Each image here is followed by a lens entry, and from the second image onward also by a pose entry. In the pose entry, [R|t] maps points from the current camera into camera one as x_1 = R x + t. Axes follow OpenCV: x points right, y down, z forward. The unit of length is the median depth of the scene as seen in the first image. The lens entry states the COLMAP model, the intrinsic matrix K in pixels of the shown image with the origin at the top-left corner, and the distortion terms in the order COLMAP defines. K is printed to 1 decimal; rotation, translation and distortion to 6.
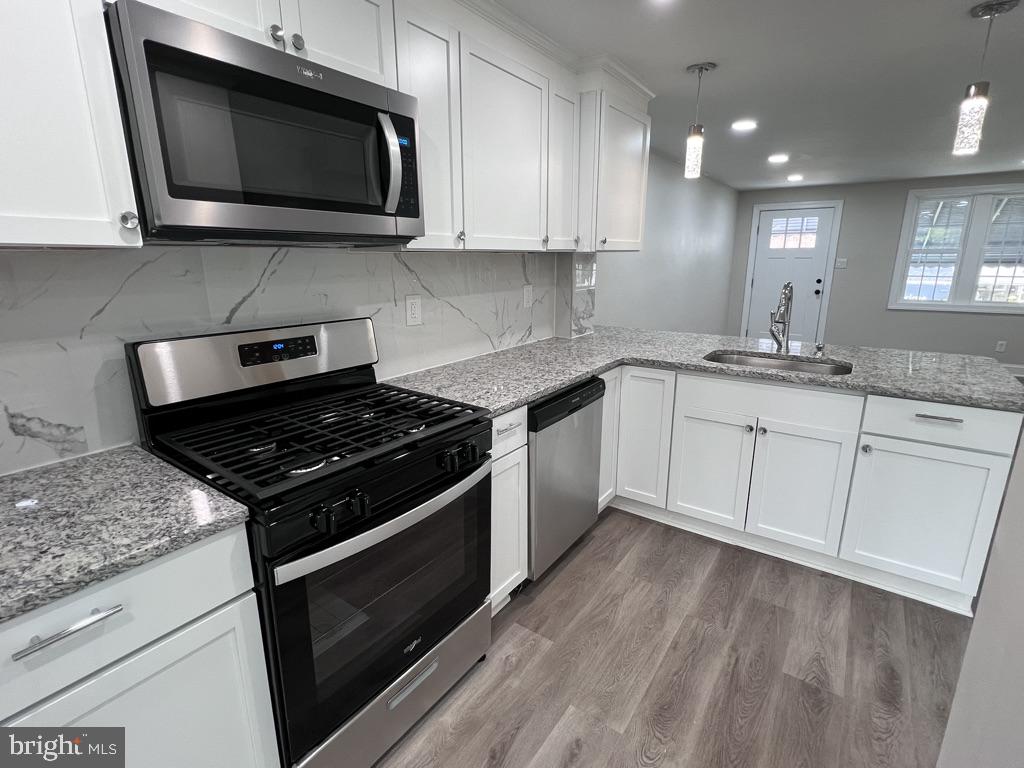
lens RADIAL K [[495.3, 0, 509.1], [0, 495.3, 382.2], [0, 0, 1]] dist [-0.003801, 0.000717]
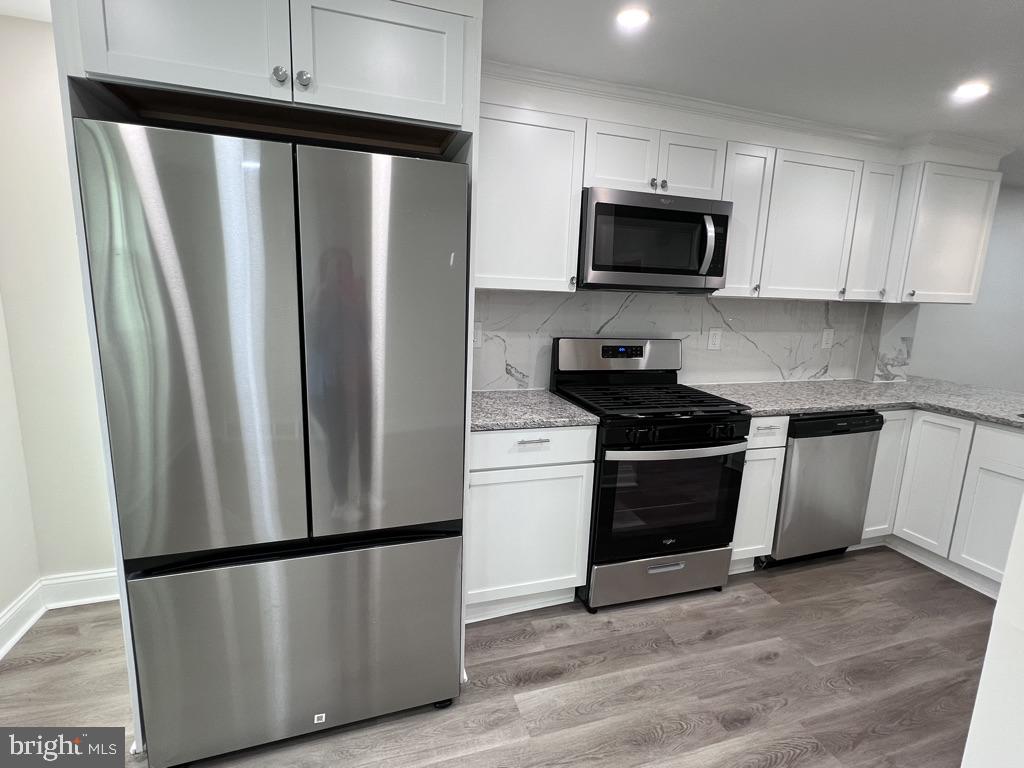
lens RADIAL K [[495.3, 0, 509.6], [0, 495.3, 382.5], [0, 0, 1]] dist [-0.003801, 0.000717]
pose [[0.804250, 0.137984, -0.578051, 0.159134], [-0.179749, 0.983594, -0.015298, 0.096329], [0.566456, 0.116208, 0.815857, -0.426222]]
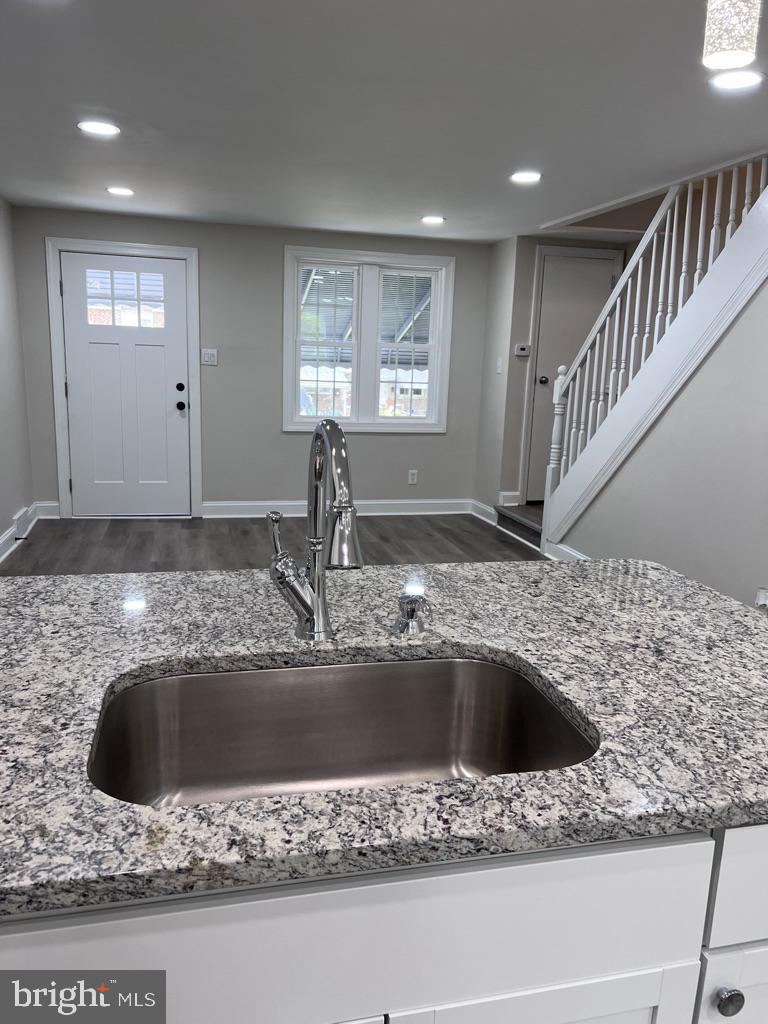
lens RADIAL K [[775.5, 0, 385.0], [0, 775.5, 516.7], [0, 0, 1]] dist [0.039841, -0.041617]
pose [[0.648426, -0.125386, 0.750881, 0.264884], [0.146345, 0.988477, 0.038684, -0.177121], [-0.747079, 0.084804, 0.659304, 0.762373]]
